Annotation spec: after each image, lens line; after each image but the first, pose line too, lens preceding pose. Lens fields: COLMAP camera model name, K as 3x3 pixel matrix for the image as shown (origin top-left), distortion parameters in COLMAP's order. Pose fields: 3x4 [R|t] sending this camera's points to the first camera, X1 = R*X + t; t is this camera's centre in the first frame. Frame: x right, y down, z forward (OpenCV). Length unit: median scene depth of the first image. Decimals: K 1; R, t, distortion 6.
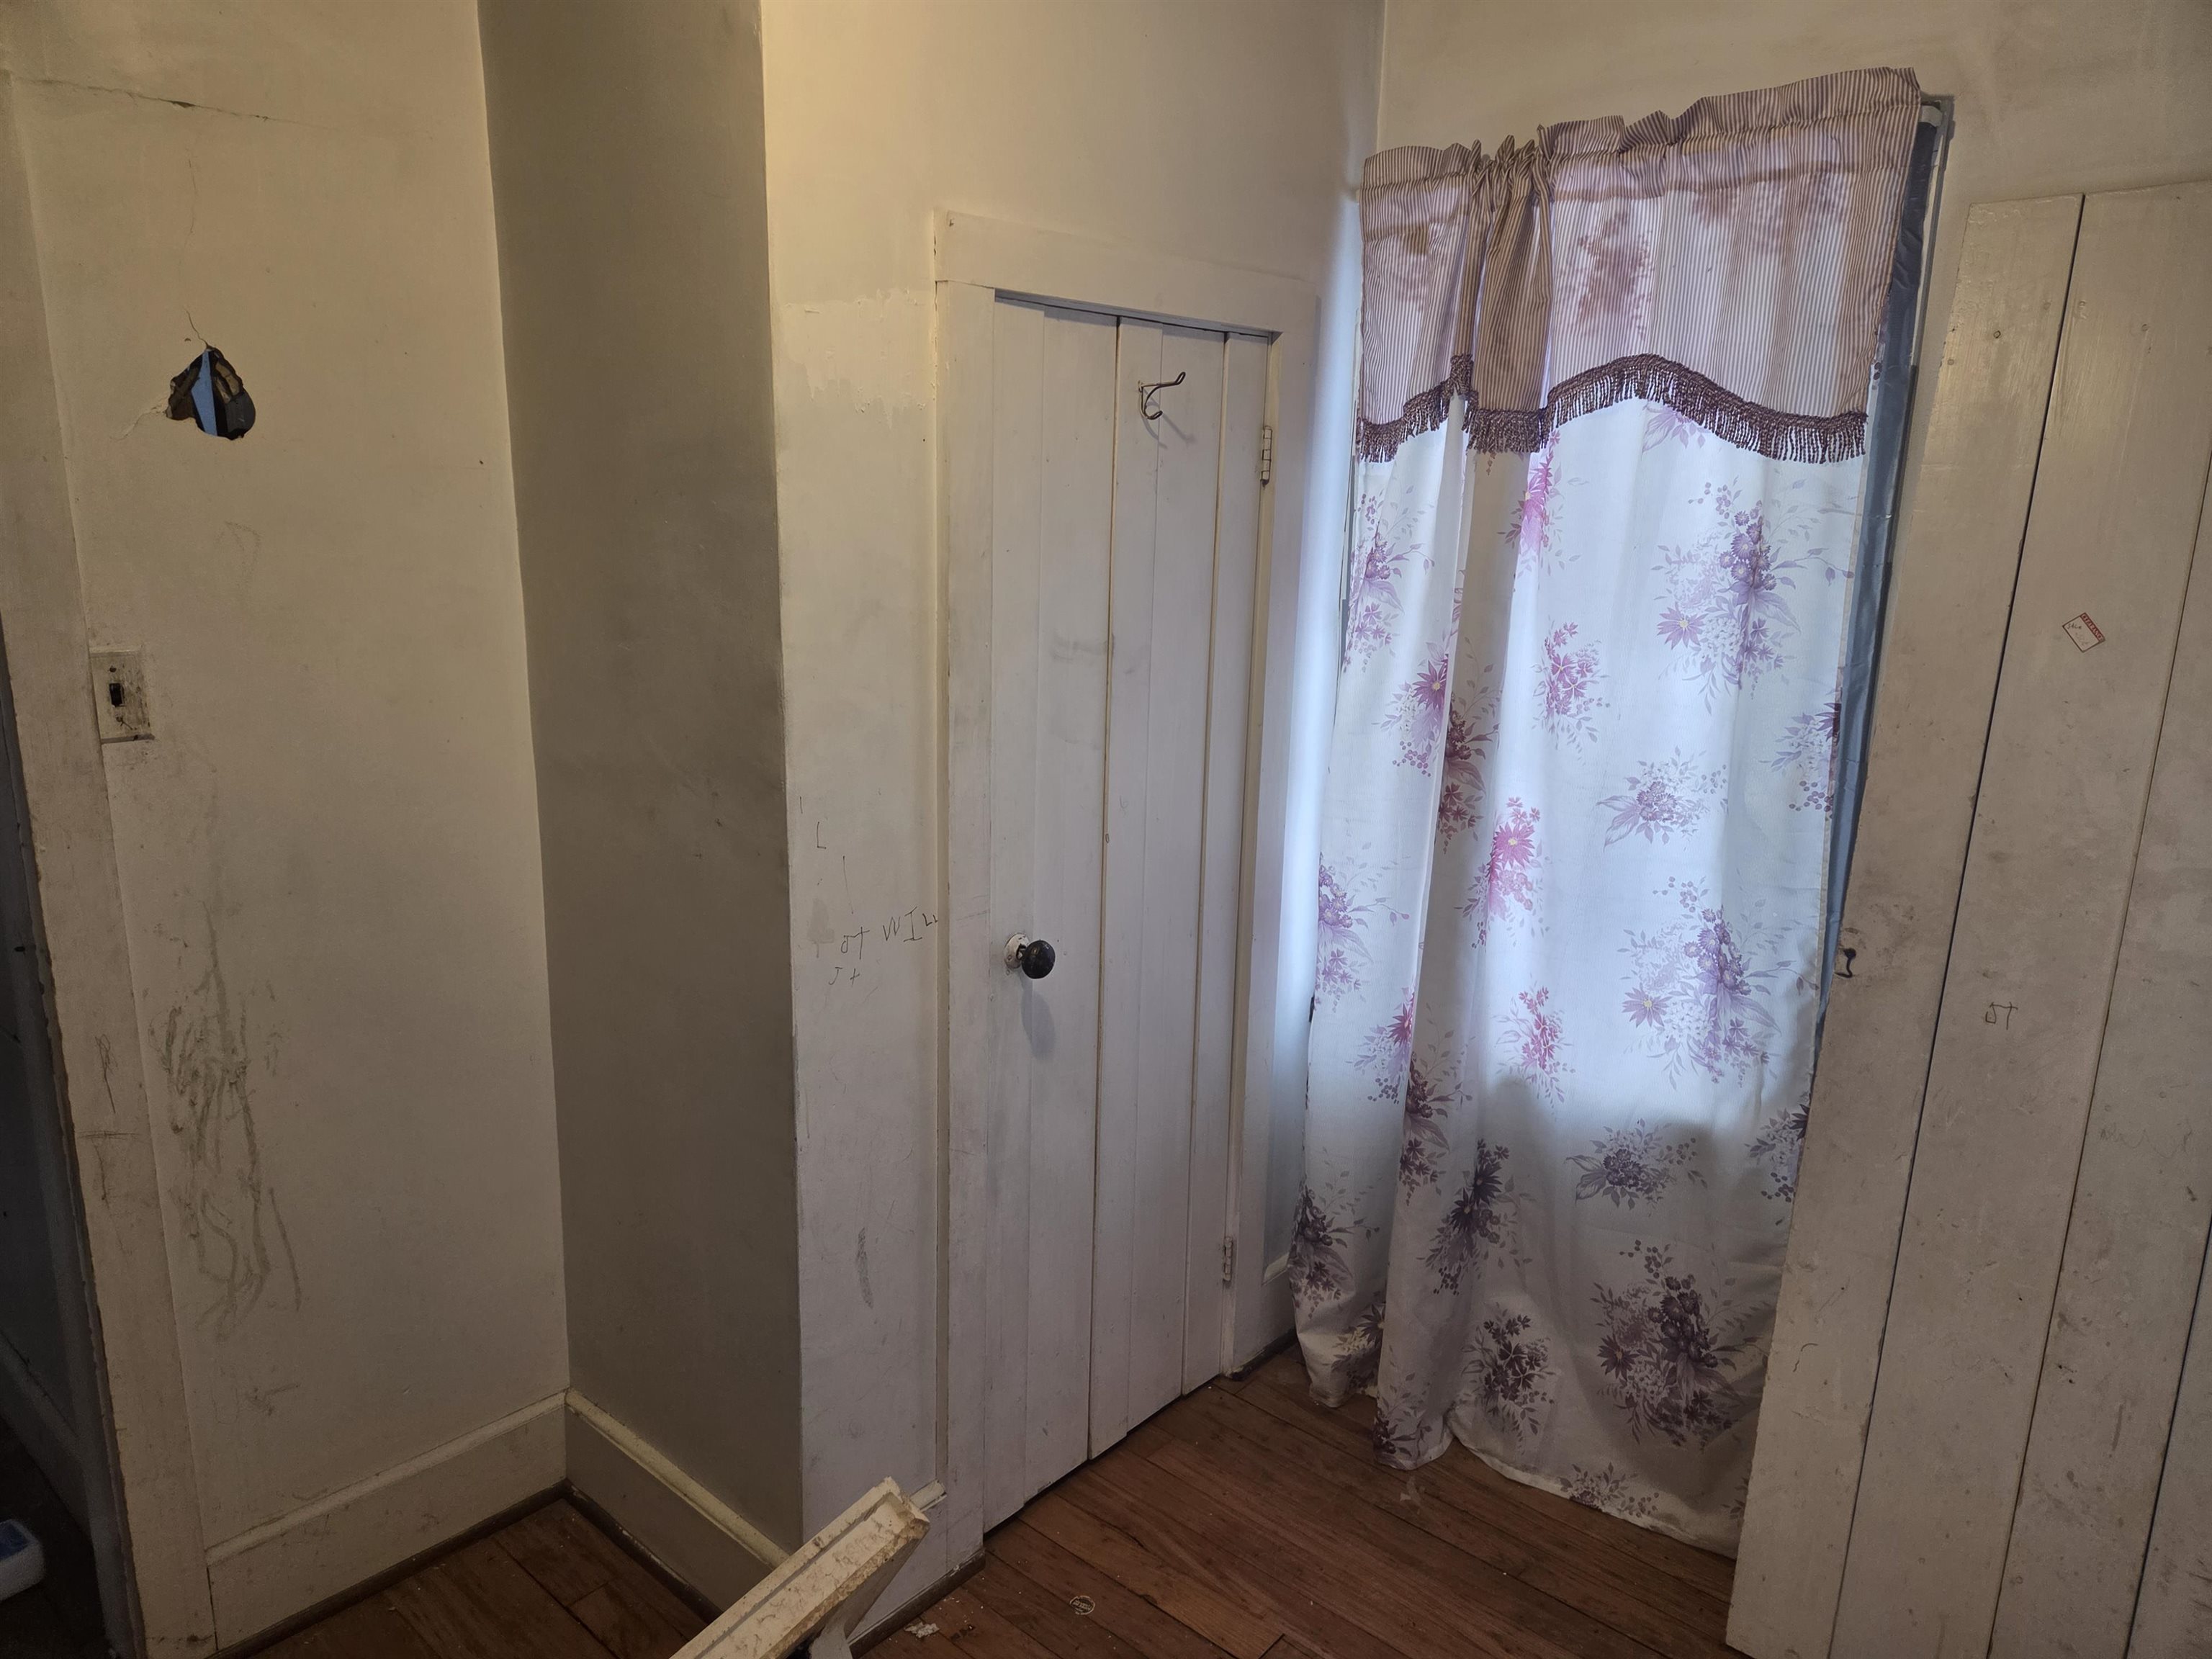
lens RADIAL K [[1462.8, 0, 1106.0], [0, 1462.8, 829.5], [0, 0, 1]] dist [0.003366, 0.001093]
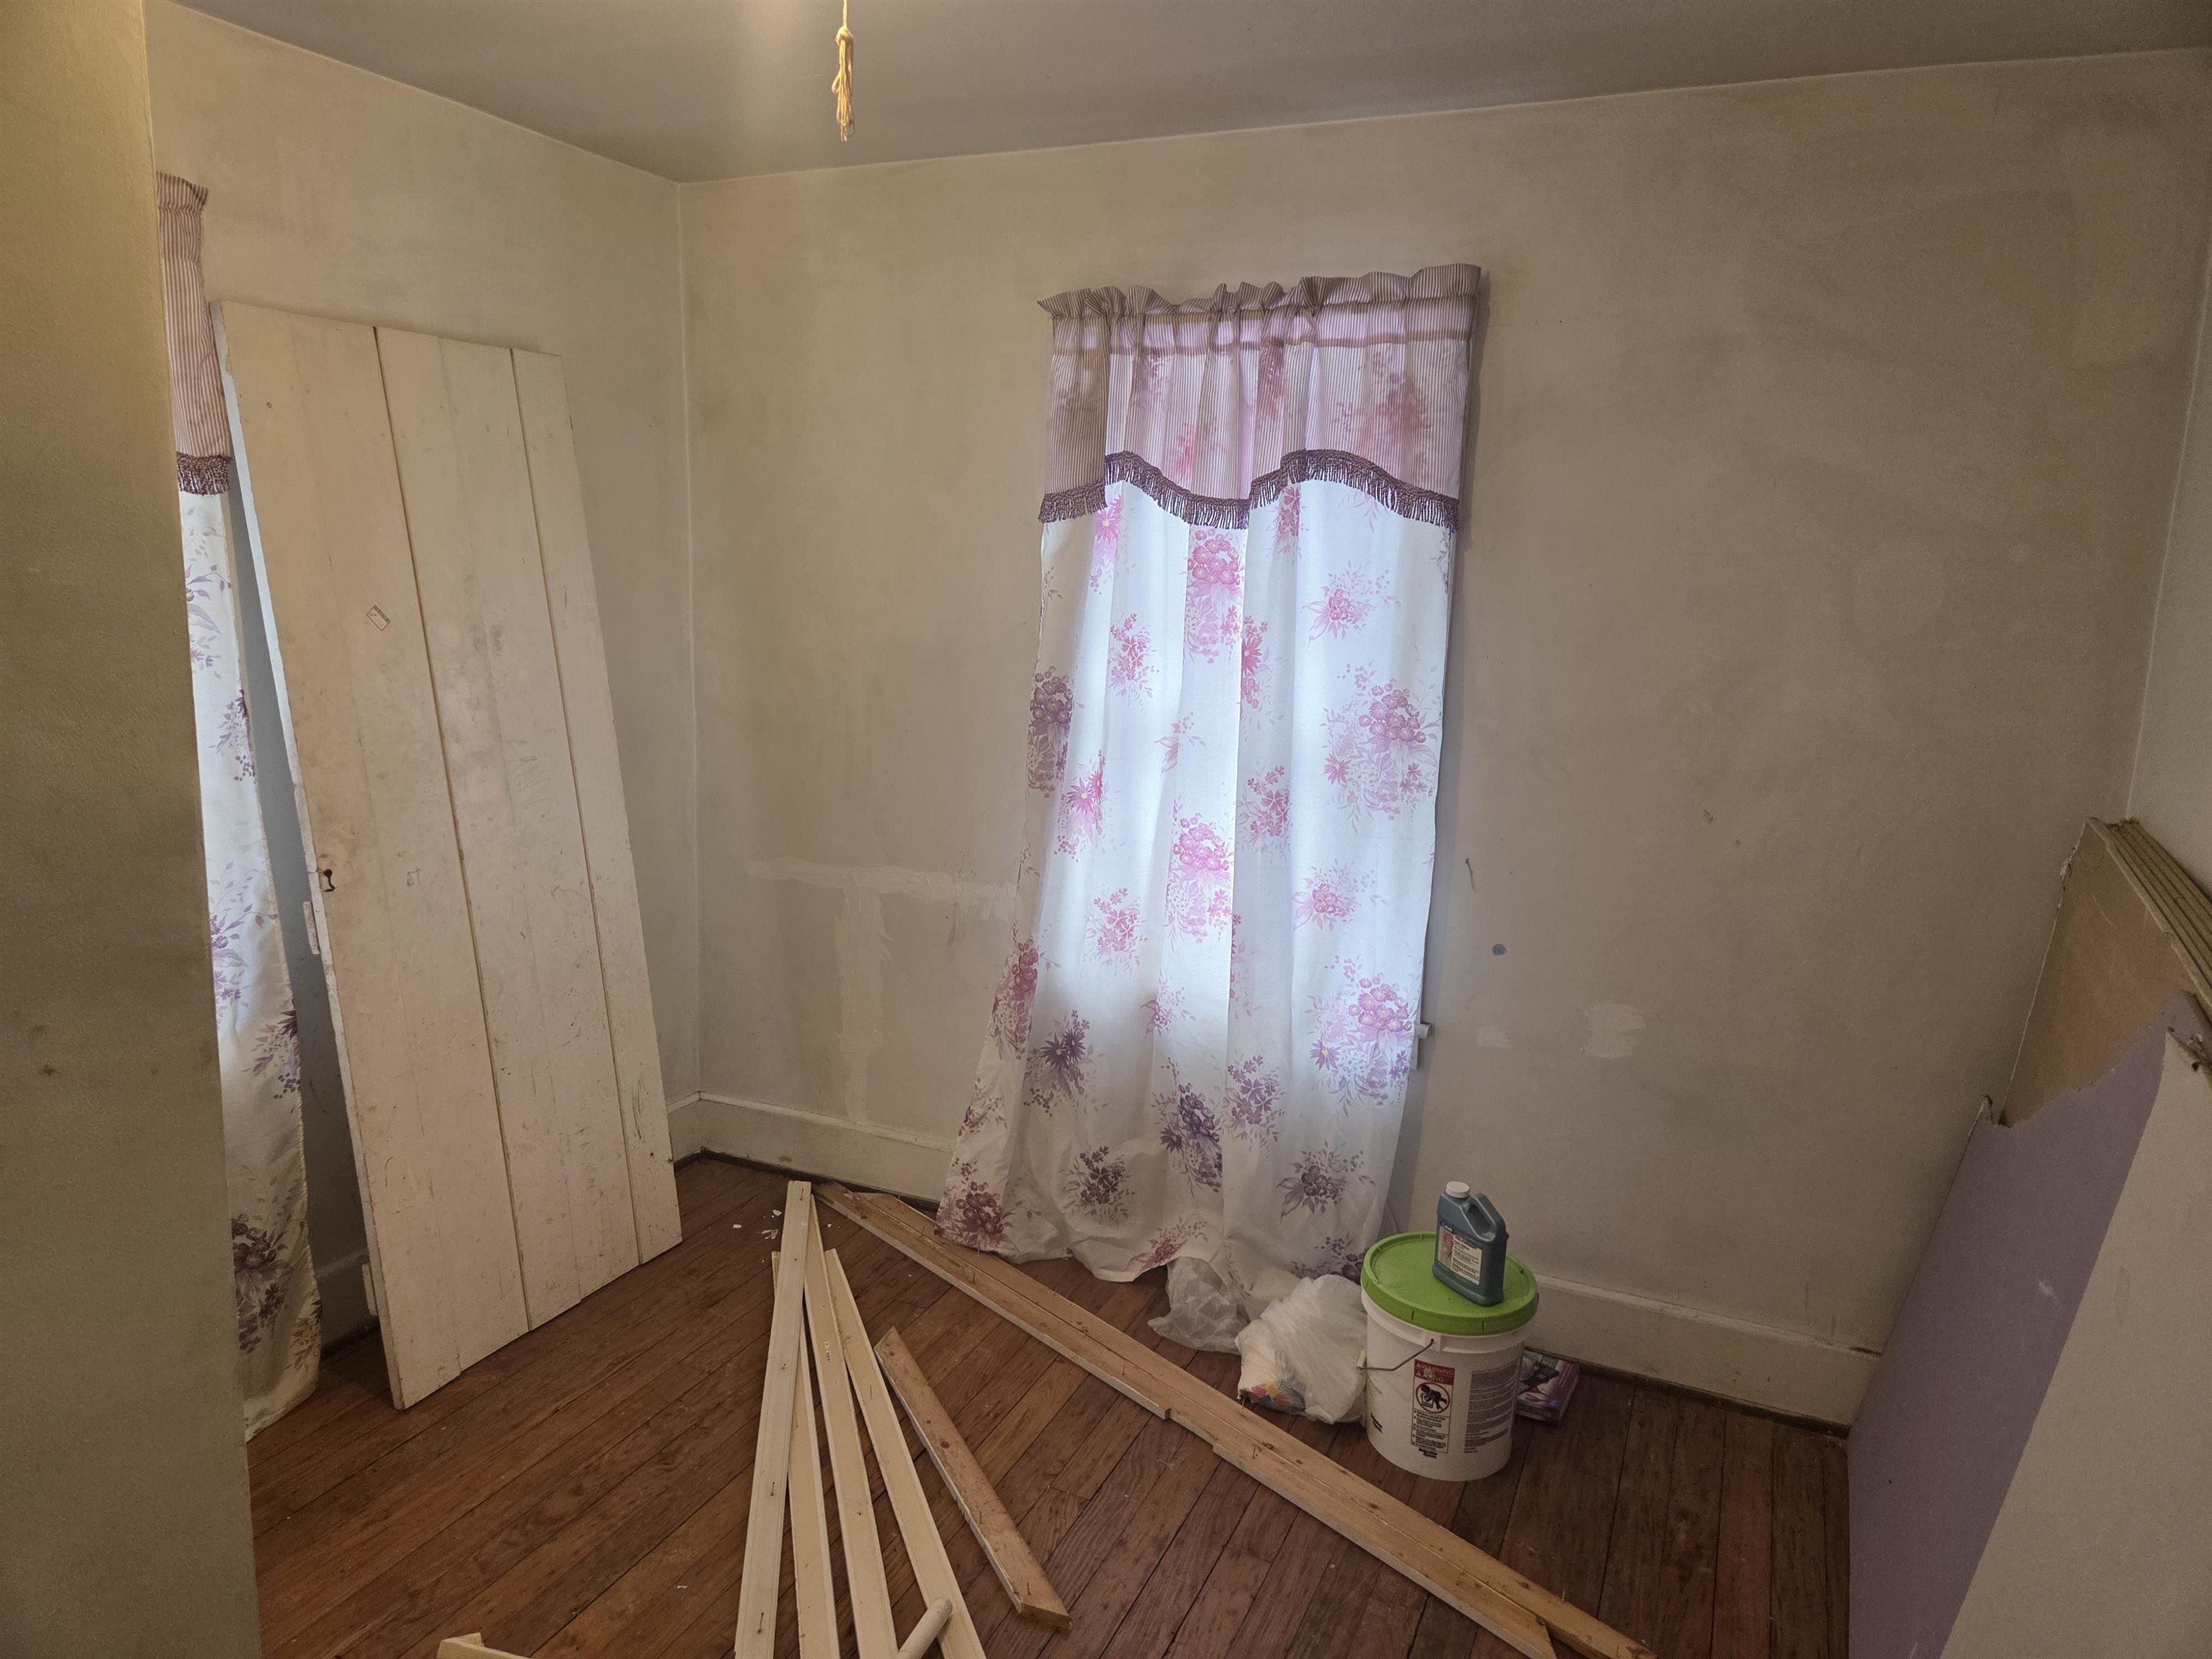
lens RADIAL K [[1462.8, 0, 1106.0], [0, 1462.8, 829.5], [0, 0, 1]] dist [0.003366, 0.001093]
pose [[-0.301928, -0.212159, 0.929423, -0.855684], [0.151283, 0.951906, 0.266437, -0.184478], [-0.941251, 0.221051, -0.255311, 0.629095]]
